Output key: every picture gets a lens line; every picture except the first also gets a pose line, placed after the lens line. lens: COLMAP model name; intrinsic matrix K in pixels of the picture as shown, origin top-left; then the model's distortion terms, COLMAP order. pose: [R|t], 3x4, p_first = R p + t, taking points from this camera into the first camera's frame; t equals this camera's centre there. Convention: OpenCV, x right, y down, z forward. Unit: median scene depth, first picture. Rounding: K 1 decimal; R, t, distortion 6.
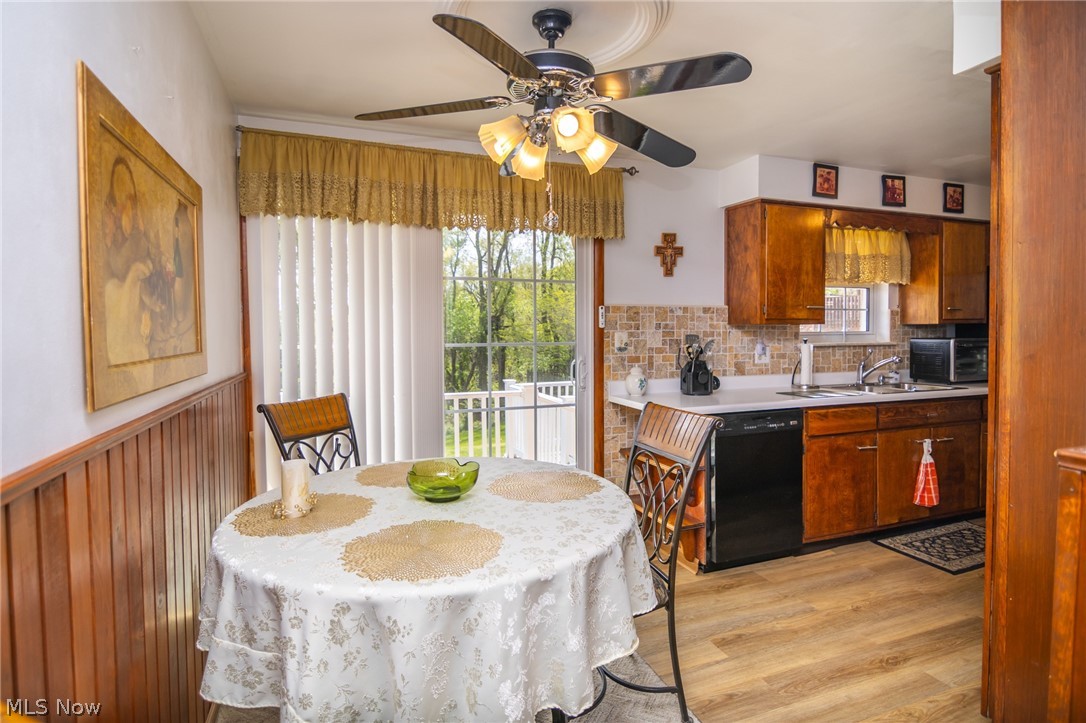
lens RADIAL K [[546.0, 0, 537.8], [0, 546.0, 346.8], [0, 0, 1]] dist [-0.007629, -0.002657]
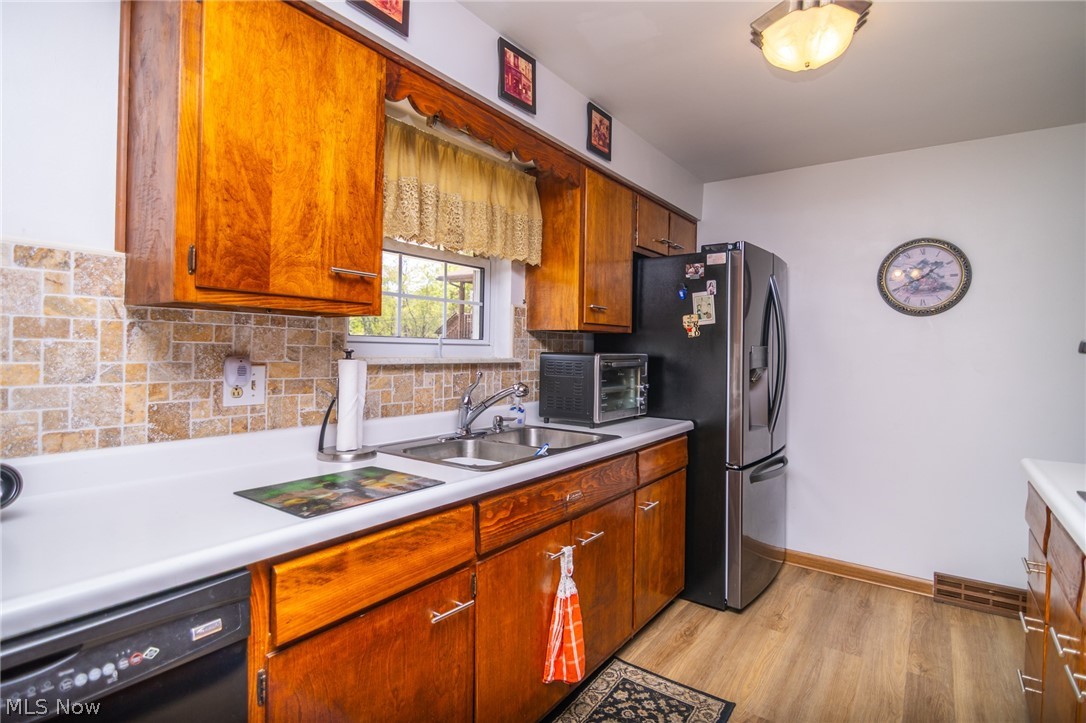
lens RADIAL K [[546.0, 0, 539.0], [0, 546.0, 354.3], [0, 0, 1]] dist [-0.007629, -0.002657]
pose [[0.826376, 0.015725, 0.562899, 0.374698], [-0.008305, 0.999842, -0.015739, -0.004212], [-0.563057, 0.008332, 0.826376, 0.546839]]
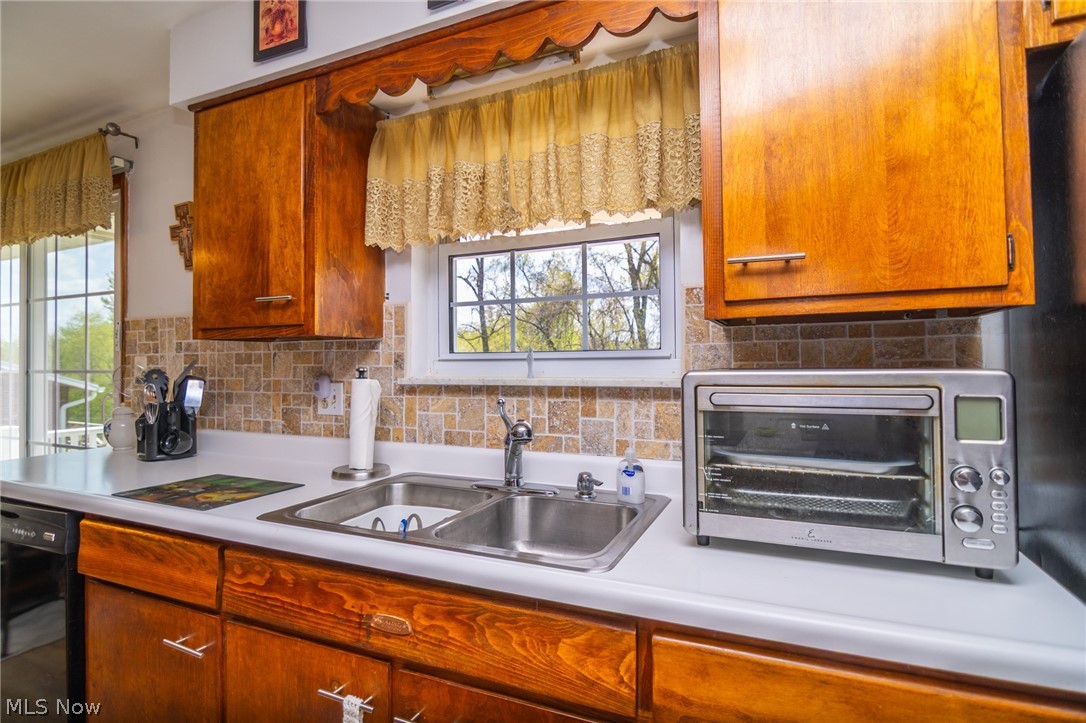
lens RADIAL K [[546.0, 0, 544.5], [0, 546.0, 354.5], [0, 0, 1]] dist [-0.007629, -0.002657]
pose [[0.723502, -0.009228, -0.690260, 0.942976], [-0.014615, 0.999482, -0.028680, -0.015579], [0.690167, 0.030838, 0.722993, 0.790693]]
